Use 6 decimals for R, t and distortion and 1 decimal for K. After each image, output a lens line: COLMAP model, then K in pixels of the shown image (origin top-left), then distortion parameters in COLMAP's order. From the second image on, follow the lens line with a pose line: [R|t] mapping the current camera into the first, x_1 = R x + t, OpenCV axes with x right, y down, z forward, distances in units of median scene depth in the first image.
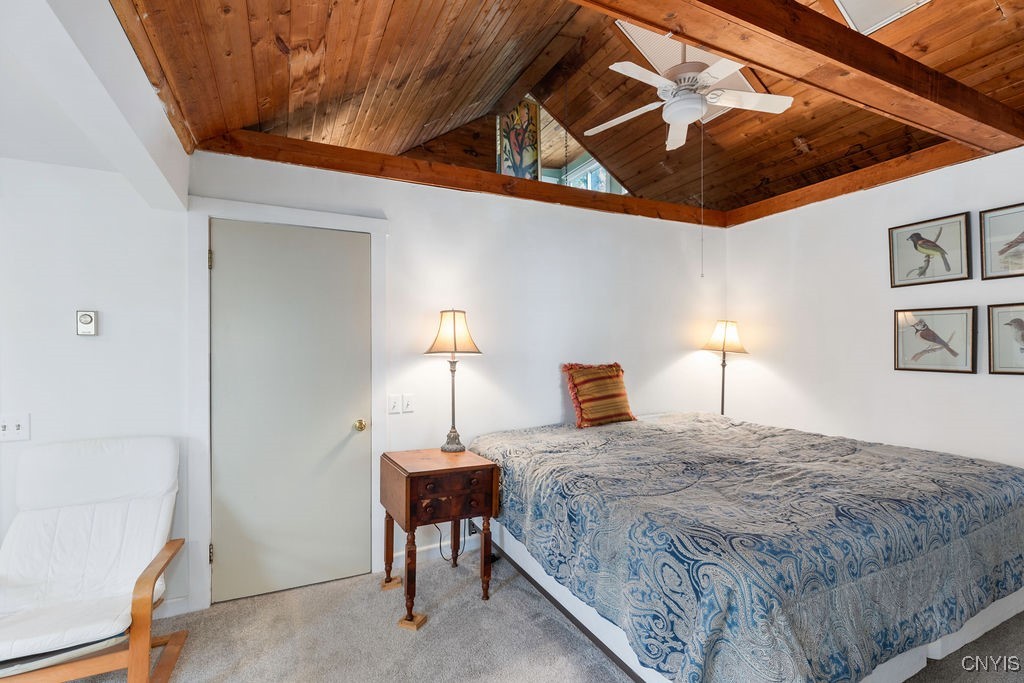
lens RADIAL K [[463.1, 0, 509.1], [0, 463.1, 353.8], [0, 0, 1]] dist [0.005167, -0.000195]
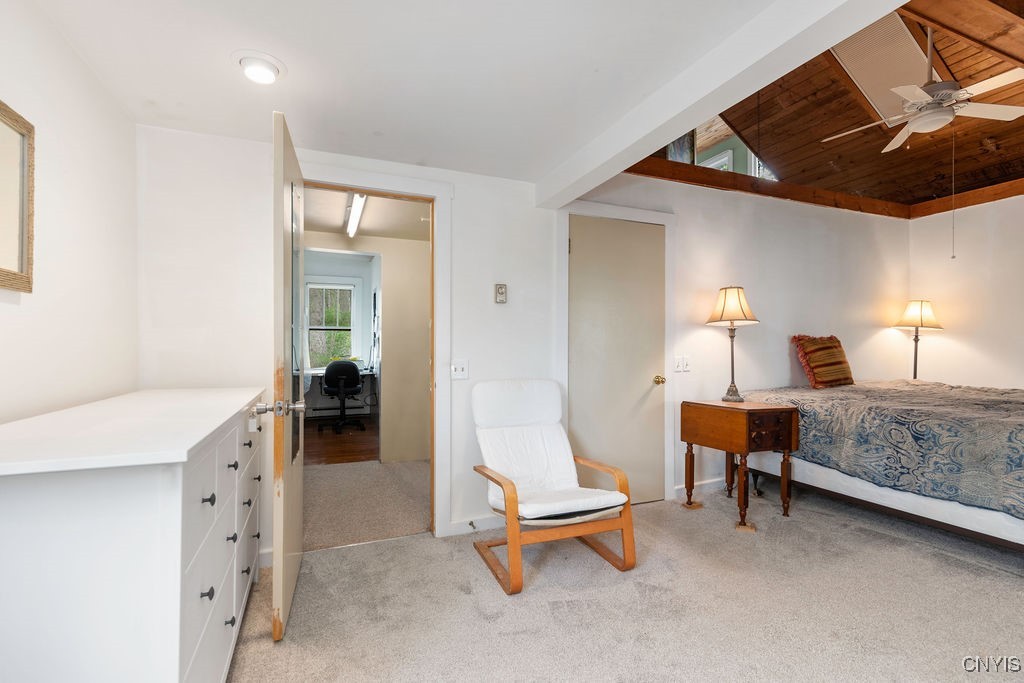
lens RADIAL K [[461.5, 0, 509.4], [0, 461.5, 347.1], [0, 0, 1]] dist [0.002739, -0.000380]
pose [[0.998230, 0.005544, -0.059215, -0.627315], [-0.006017, 0.999951, -0.007813, 0.076247], [0.059168, 0.008155, 0.998215, -0.250658]]
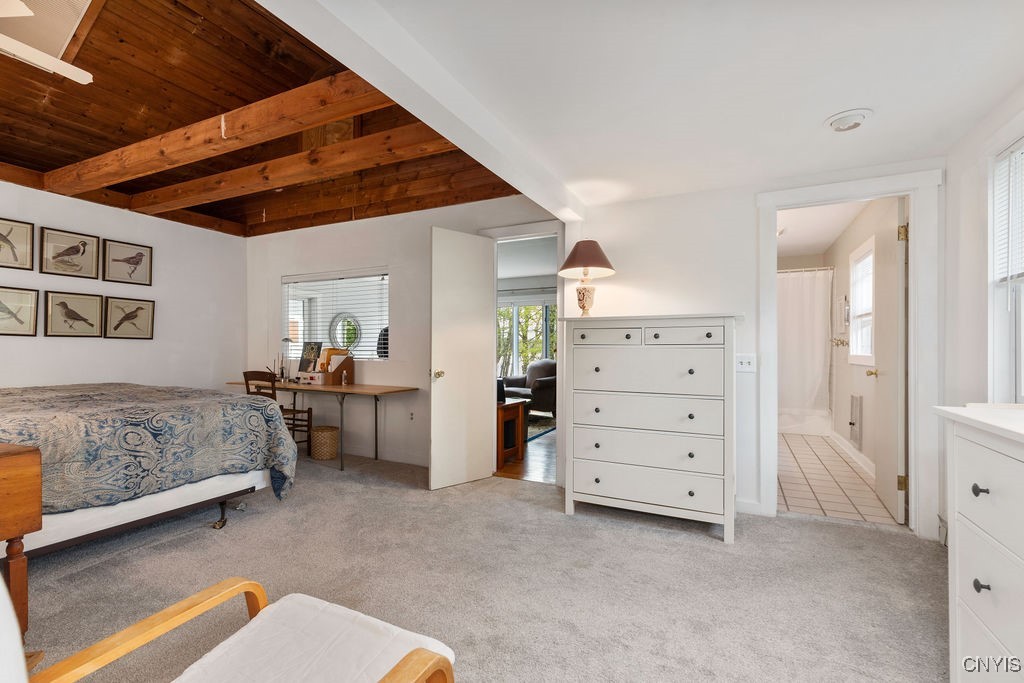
lens RADIAL K [[461.5, 0, 509.4], [0, 461.5, 347.1], [0, 0, 1]] dist [0.002739, -0.000380]
pose [[-0.616711, 0.006590, 0.787162, -0.970438], [0.005504, 0.999977, -0.004059, 0.083357], [-0.787170, 0.001829, -0.616733, 0.677788]]
